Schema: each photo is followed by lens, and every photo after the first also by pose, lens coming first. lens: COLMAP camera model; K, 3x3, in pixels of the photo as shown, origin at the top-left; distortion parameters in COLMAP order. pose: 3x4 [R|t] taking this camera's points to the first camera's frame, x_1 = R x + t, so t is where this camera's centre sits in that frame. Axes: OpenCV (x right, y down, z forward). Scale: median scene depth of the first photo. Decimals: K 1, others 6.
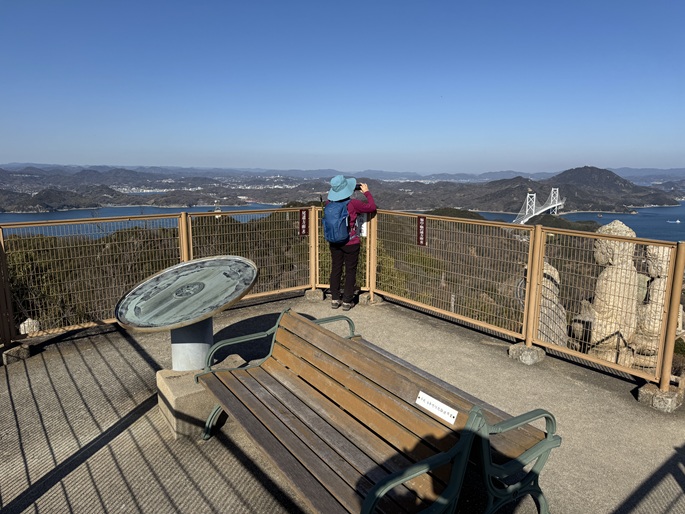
lens RADIAL K [[485.3, 0, 341.4], [0, 485.3, 257.9], [0, 0, 1]] dist [0.042304, -0.047075]
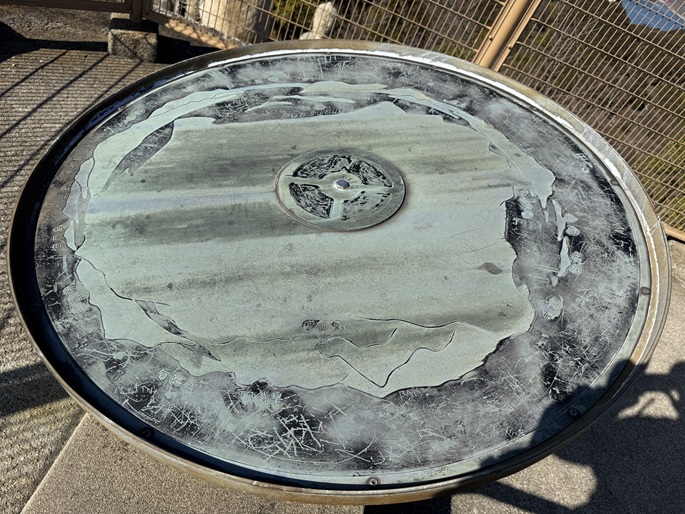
lens RADIAL K [[485.3, 0, 343.1], [0, 485.3, 257.2], [0, 0, 1]] dist [0.042304, -0.047075]
pose [[0.670089, 0.668504, -0.322619, -0.047150], [-0.458785, 0.714673, 0.527976, -0.007771], [0.583521, -0.205779, 0.785594, 0.178427]]
